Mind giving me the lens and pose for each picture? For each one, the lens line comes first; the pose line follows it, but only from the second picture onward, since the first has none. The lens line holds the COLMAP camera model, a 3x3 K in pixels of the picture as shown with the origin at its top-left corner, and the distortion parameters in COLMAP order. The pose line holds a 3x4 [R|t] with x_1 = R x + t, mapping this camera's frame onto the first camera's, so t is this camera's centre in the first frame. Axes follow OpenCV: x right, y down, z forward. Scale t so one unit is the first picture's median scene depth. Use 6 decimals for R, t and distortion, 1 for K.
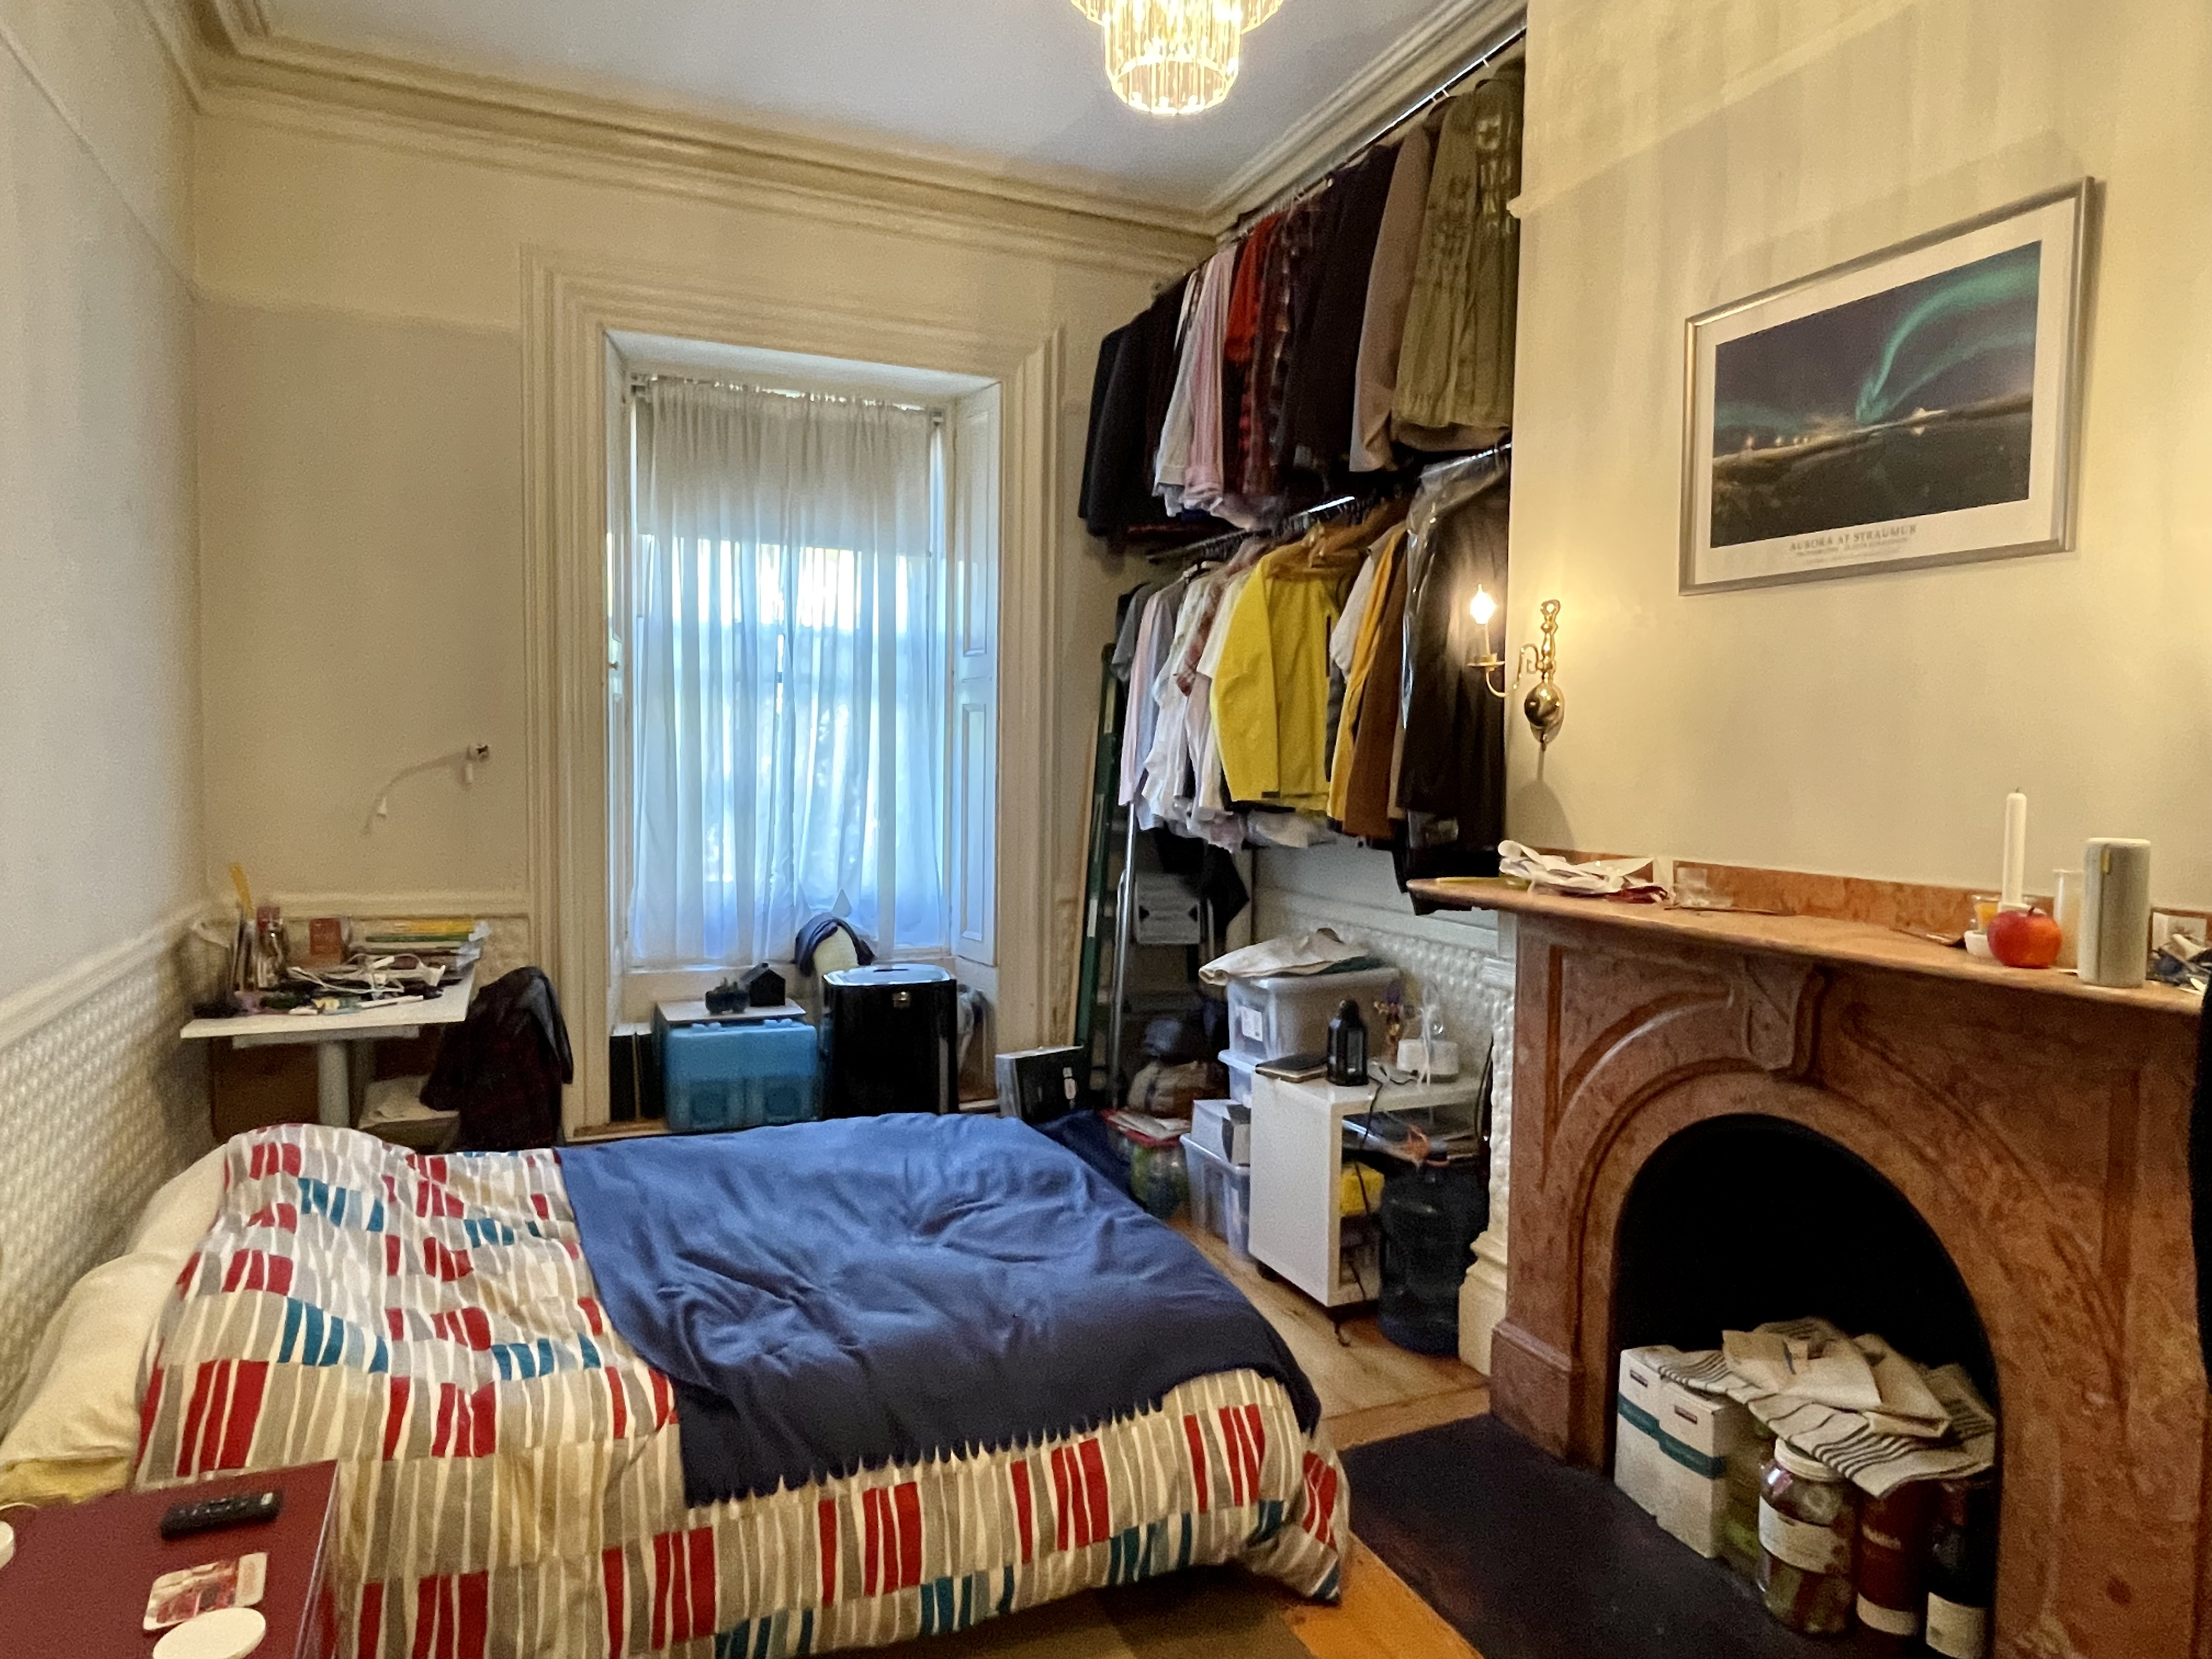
lens RADIAL K [[1356.2, 0, 1106.0], [0, 1356.2, 829.5], [0, 0, 1]] dist [-0.008021, 0.000143]
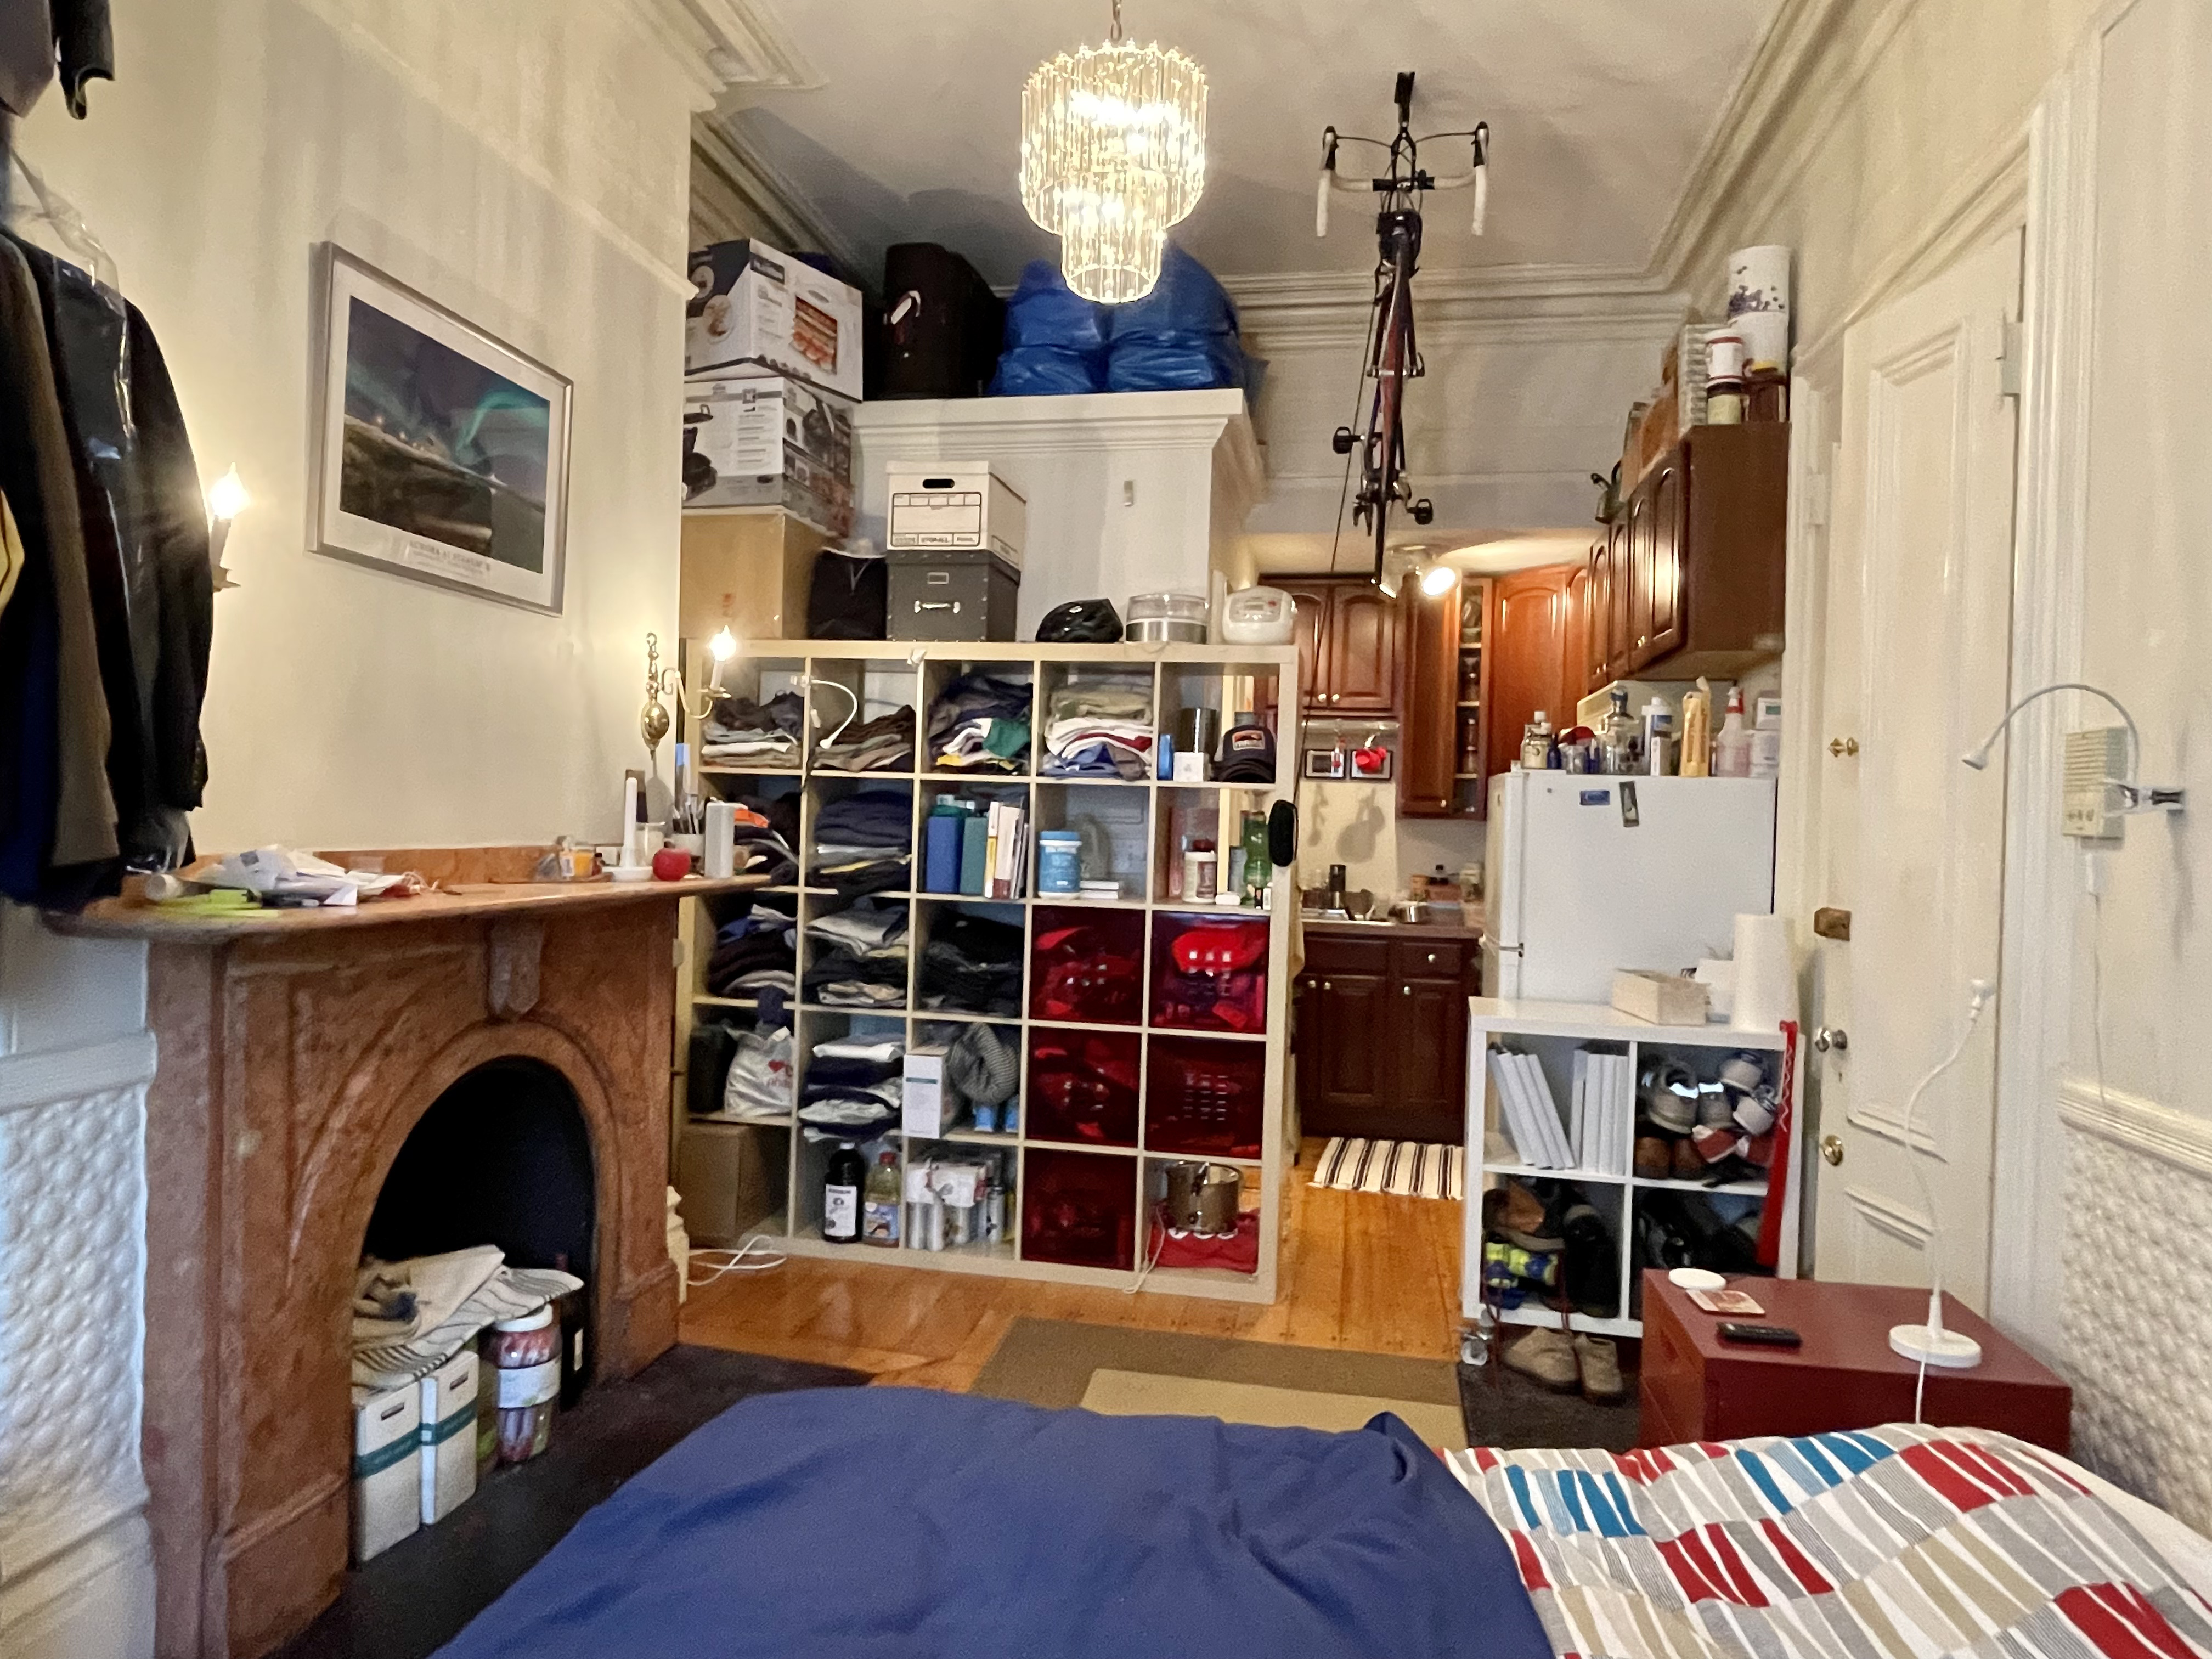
lens RADIAL K [[1347.4, 0, 1106.0], [0, 1347.4, 829.5], [0, 0, 1]] dist [0.040174, -0.022042]
pose [[-0.831408, -0.040866, 0.554158, -0.356977], [-0.003400, 0.997647, 0.068469, -0.039606], [-0.555652, 0.055041, -0.829591, 1.045654]]
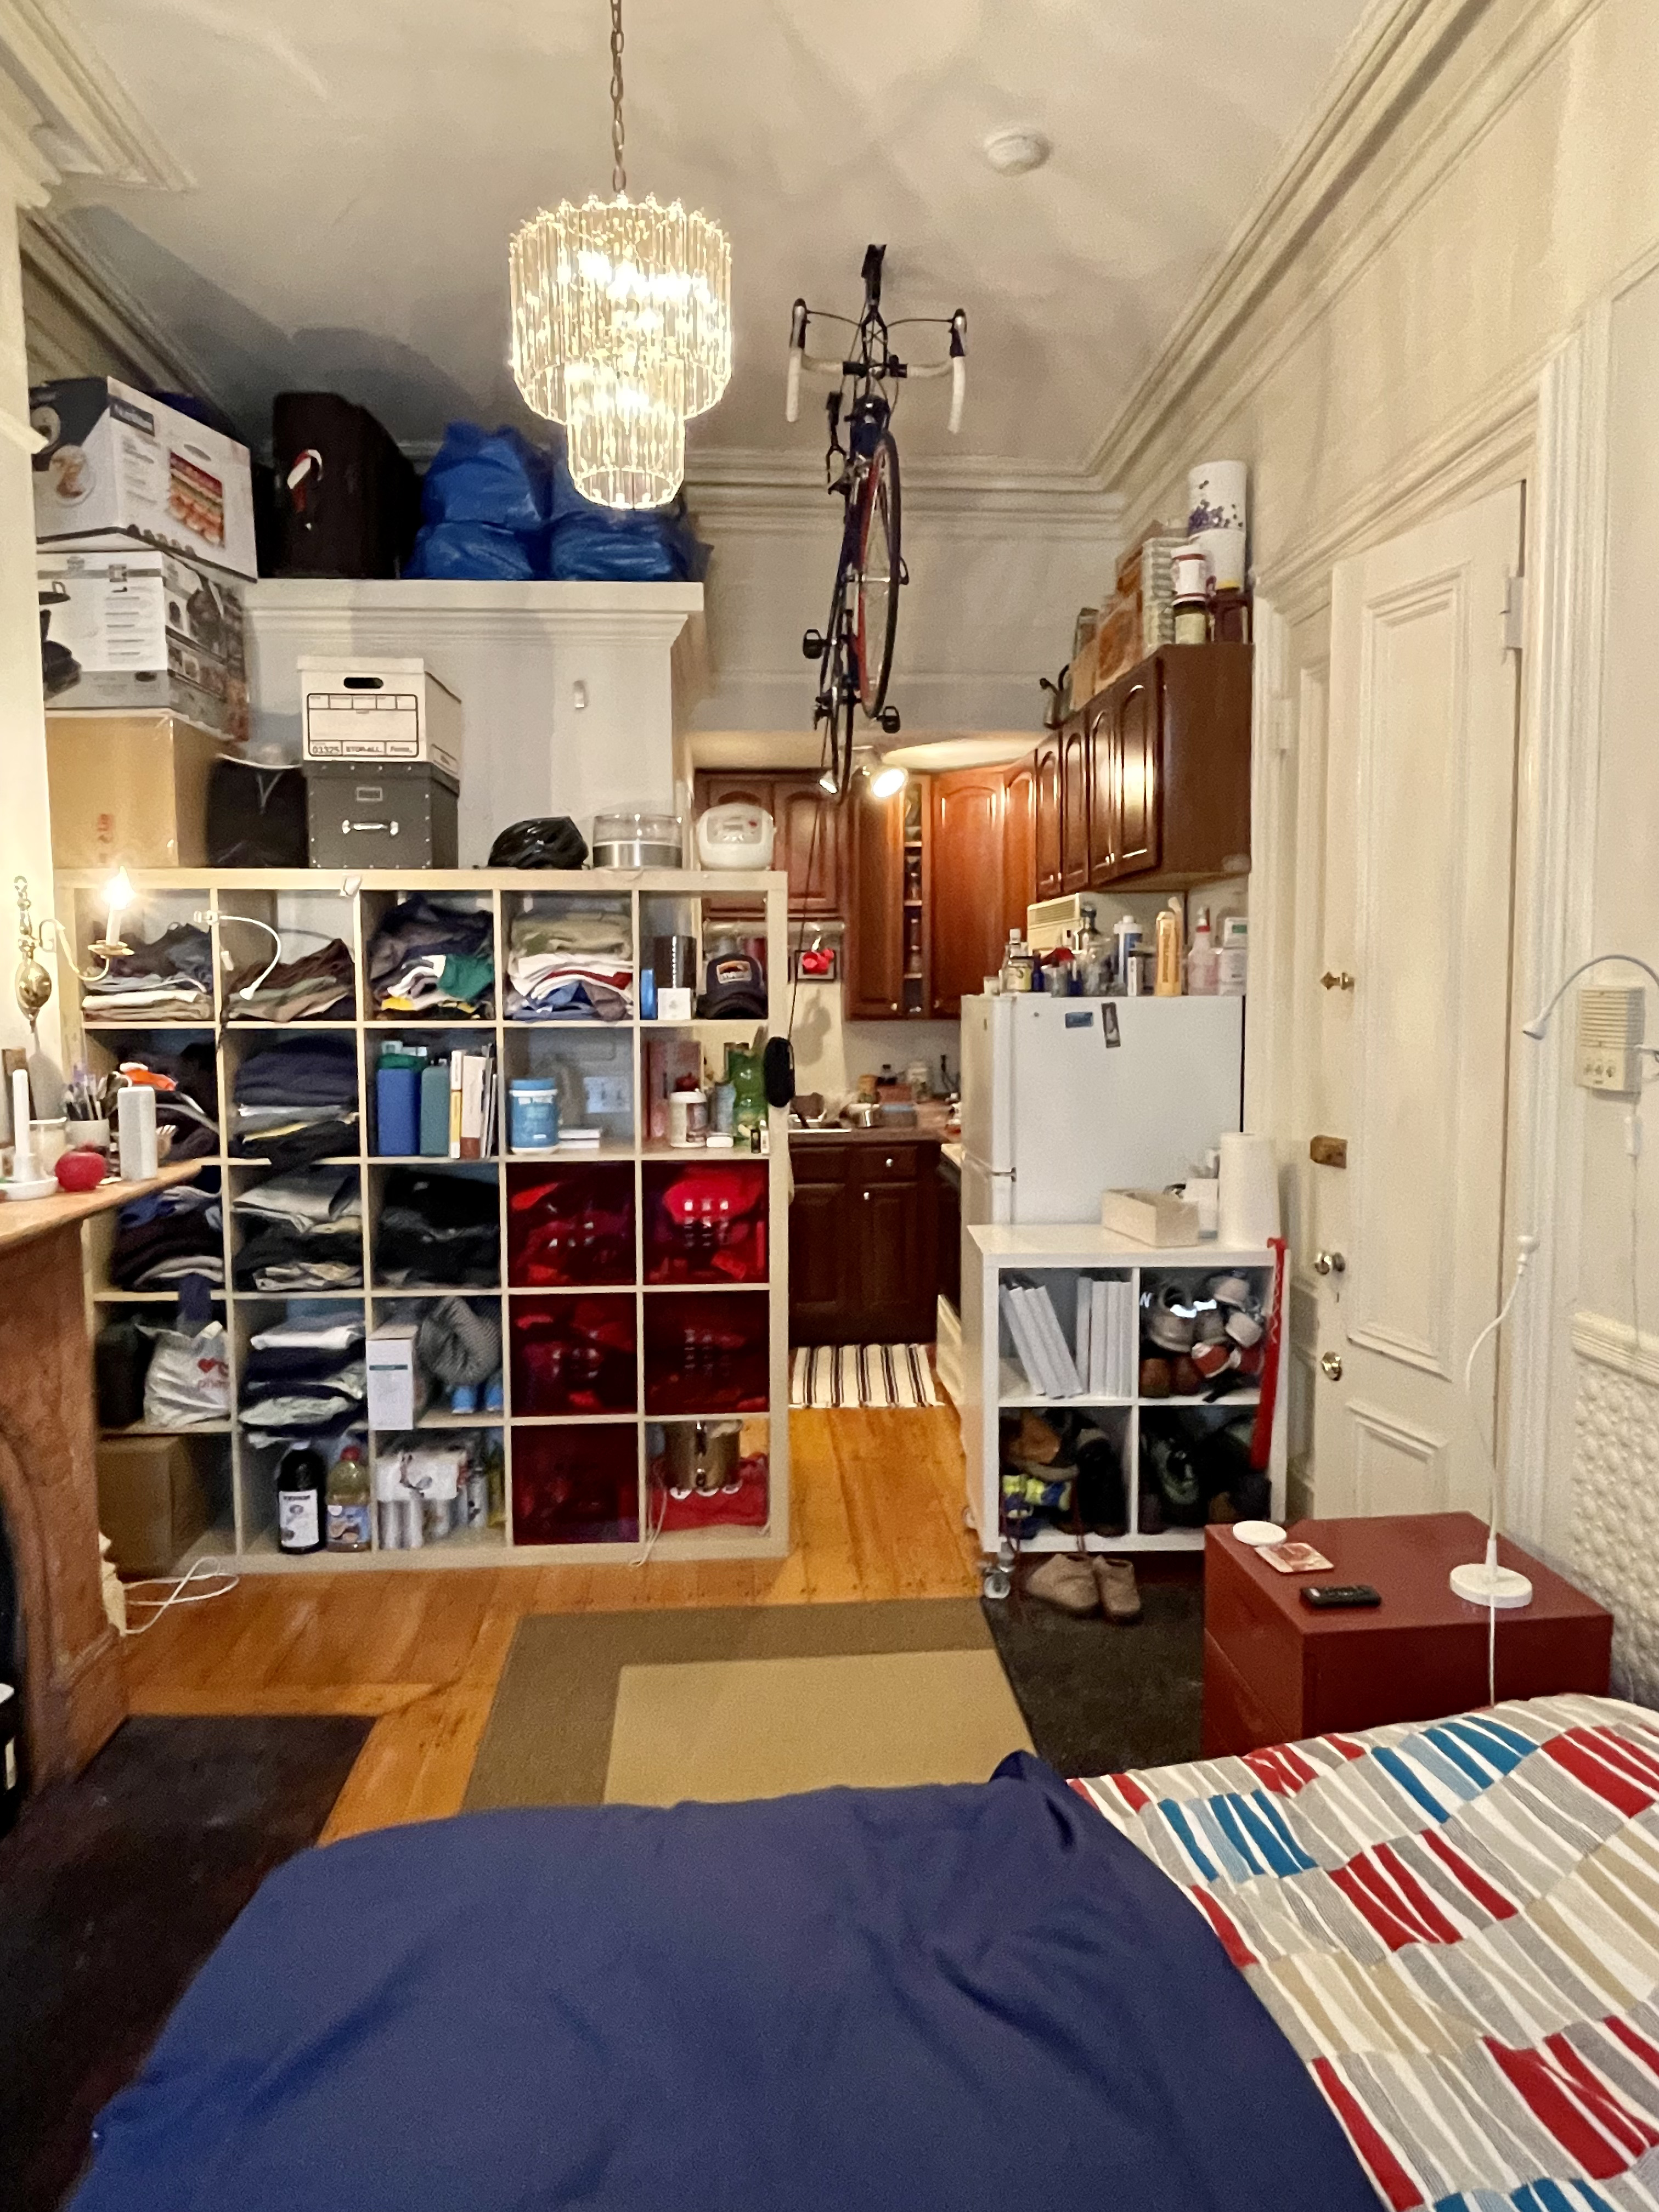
lens RADIAL K [[1347.4, 0, 829.2], [0, 1347.4, 1089.1], [0, 0, 1]] dist [0.040174, -0.022042]
pose [[-0.944332, -0.030041, 0.327621, -0.253702], [0.017587, 0.989789, 0.141449, -0.090868], [-0.328525, 0.139336, -0.934161, 1.015352]]
